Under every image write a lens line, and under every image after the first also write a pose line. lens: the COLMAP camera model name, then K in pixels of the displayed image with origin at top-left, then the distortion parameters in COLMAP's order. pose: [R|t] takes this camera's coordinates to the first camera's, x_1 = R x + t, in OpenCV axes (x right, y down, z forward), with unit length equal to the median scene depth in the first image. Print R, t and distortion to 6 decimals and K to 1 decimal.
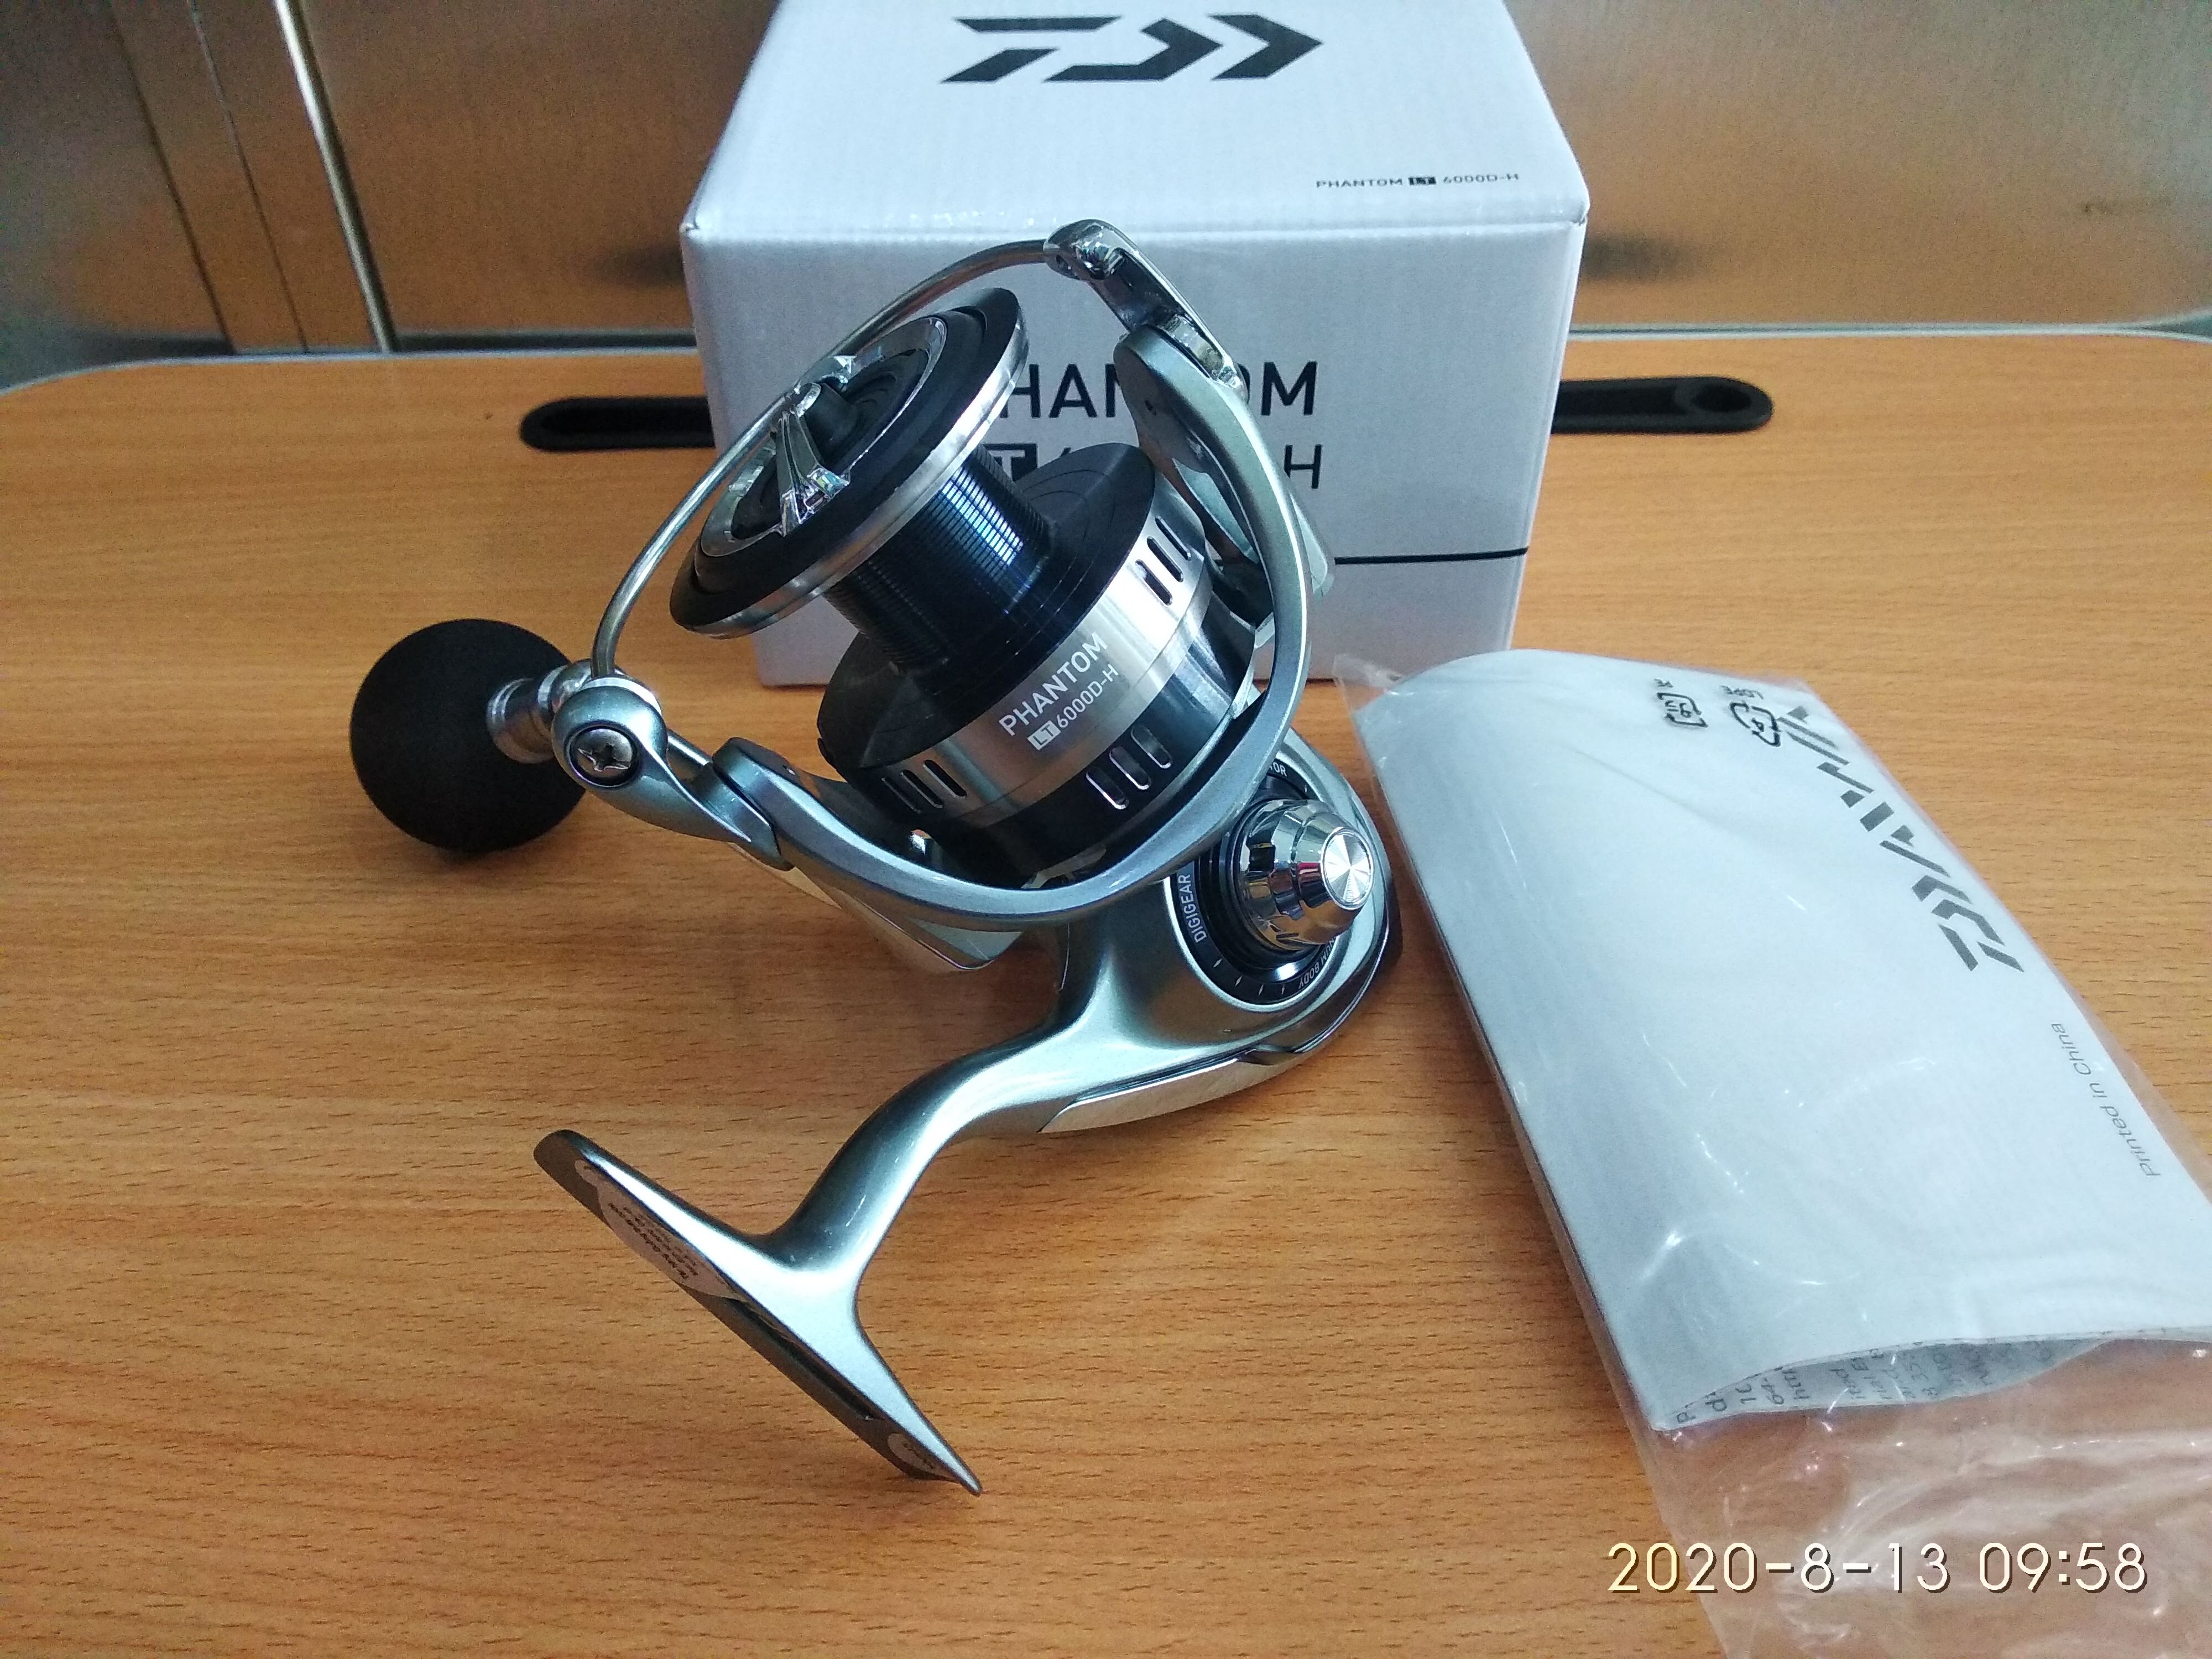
lens RADIAL K [[1758.2, 0, 1106.0], [0, 1758.2, 829.5], [0, 0, 1]] dist [0.029934, -0.069392]
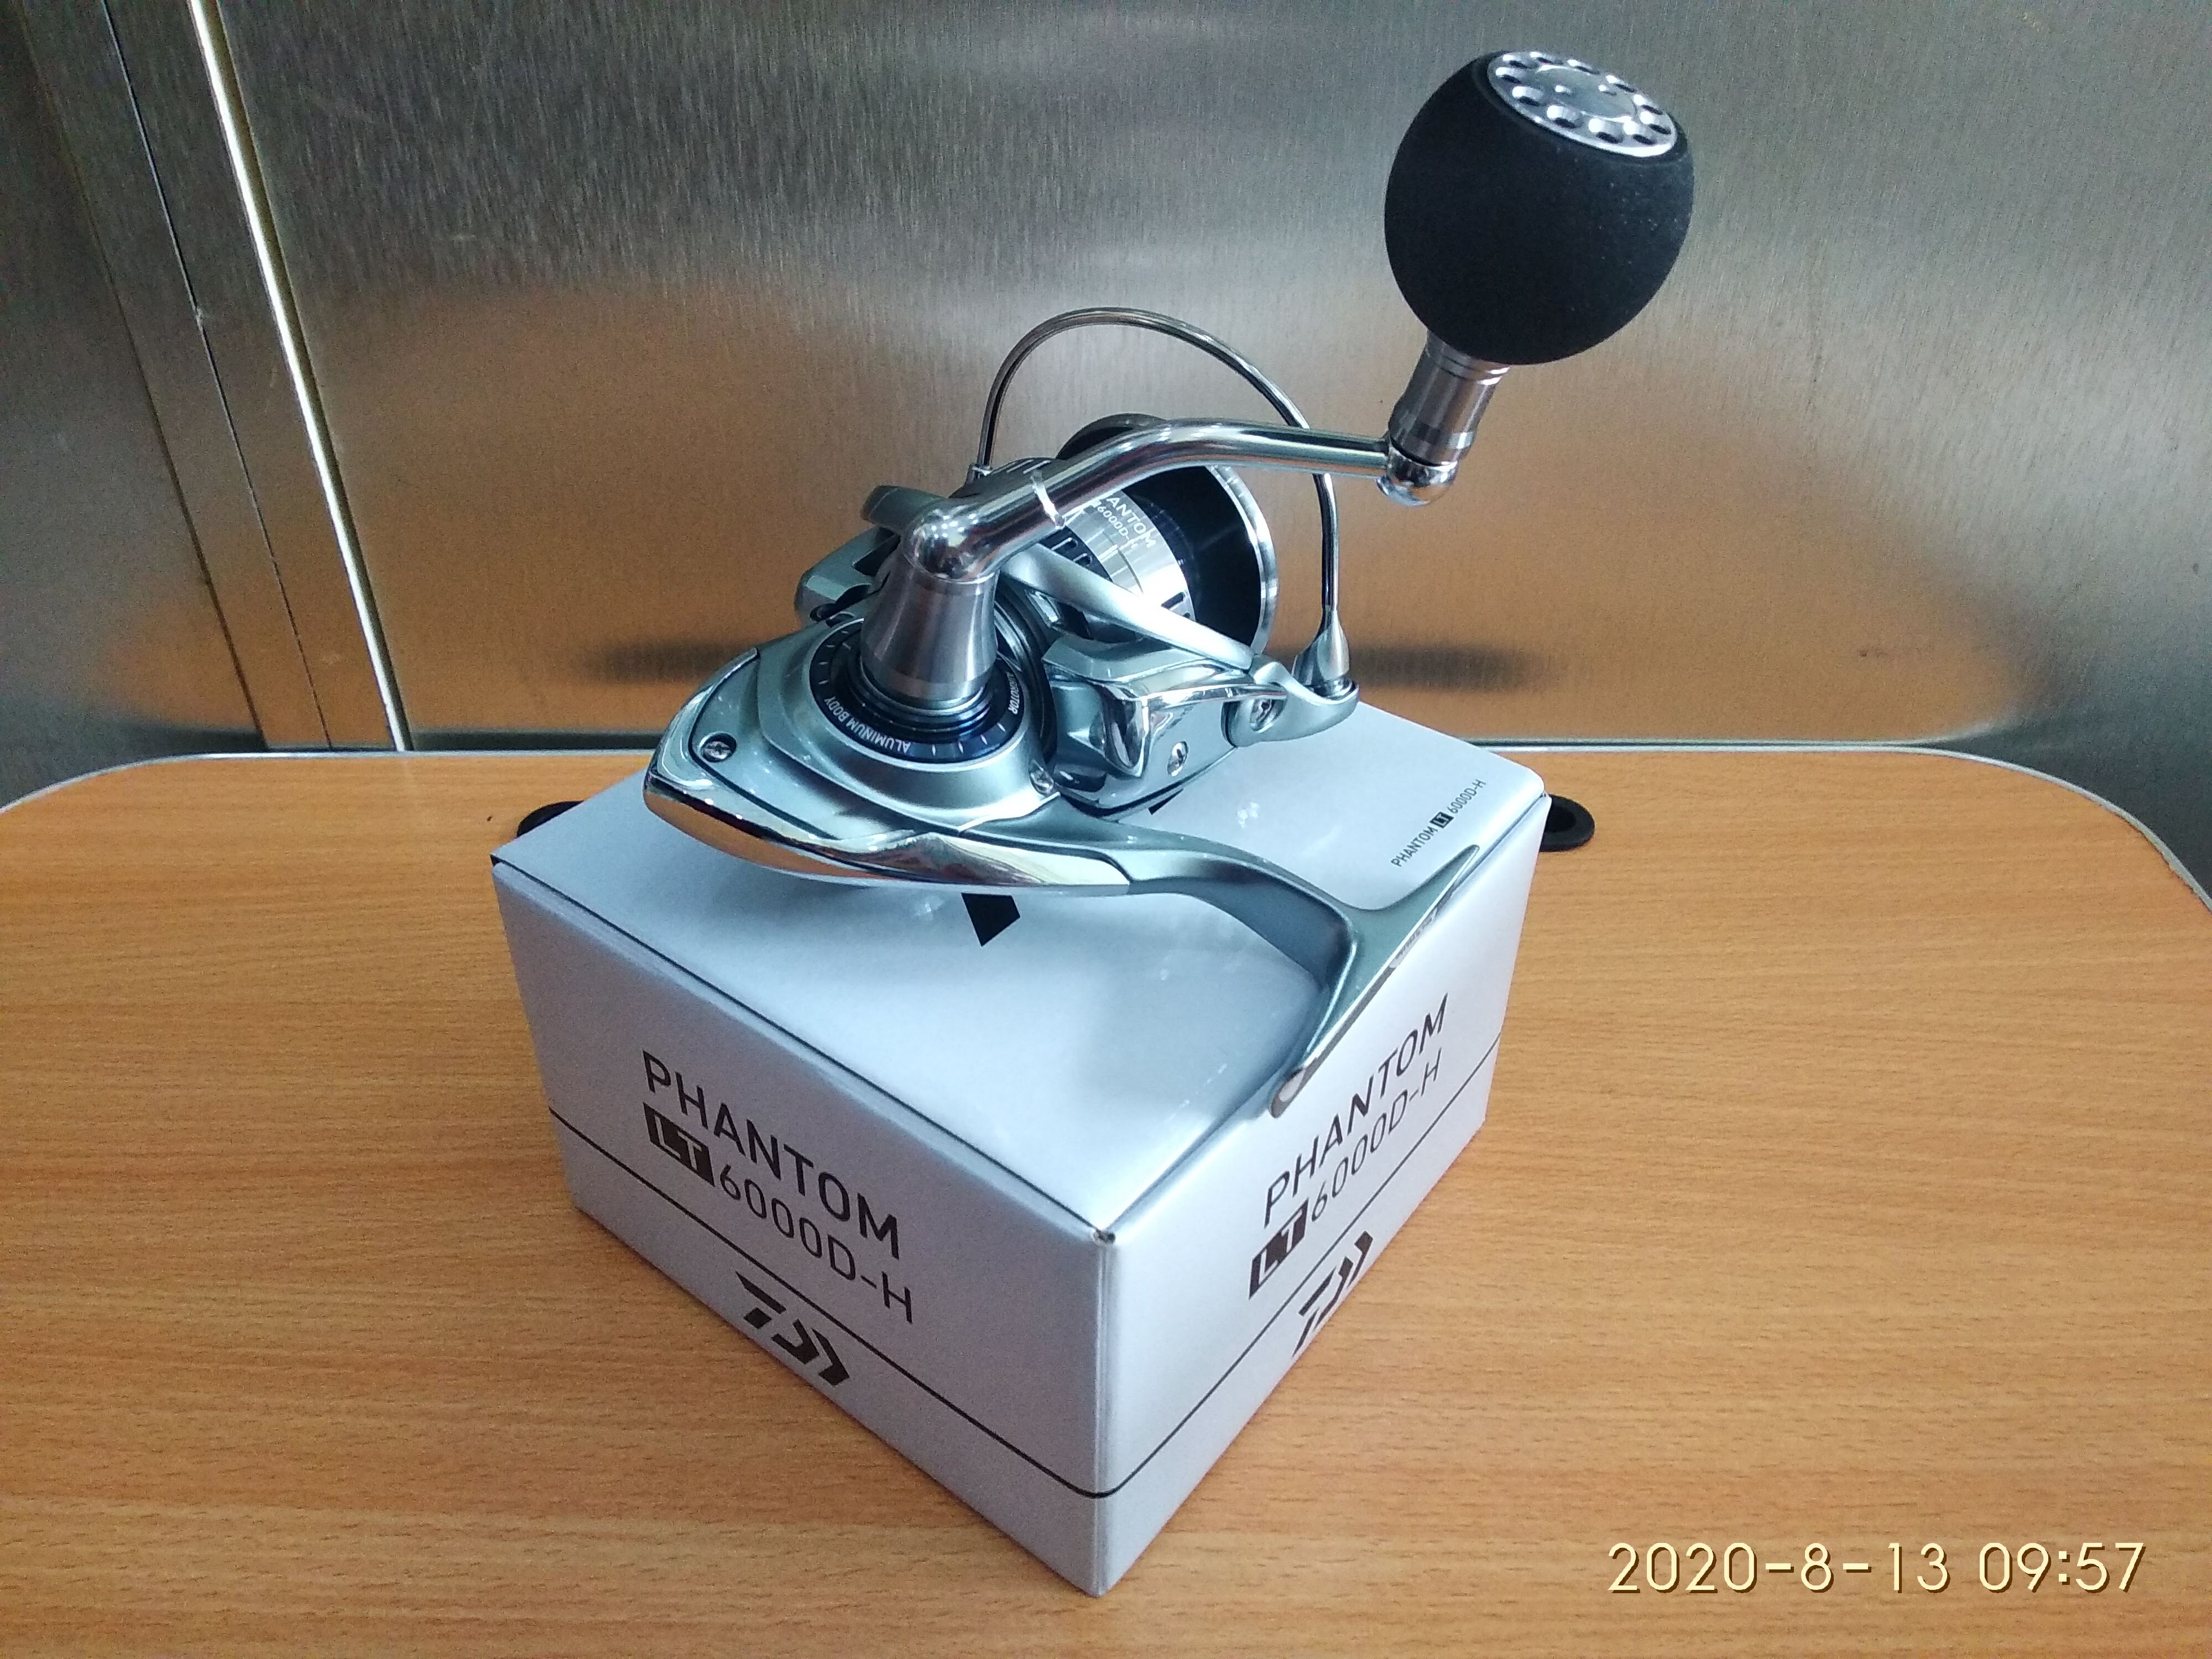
lens RADIAL K [[1741.7, 0, 1106.0], [0, 1741.7, 829.5], [0, 0, 1]] dist [0.032741, -0.059674]
pose [[0.999795, 0.010552, 0.017261, 0.046853], [-0.008928, 0.995755, -0.091609, -0.178606], [-0.018155, 0.091436, 0.995645, -0.204561]]
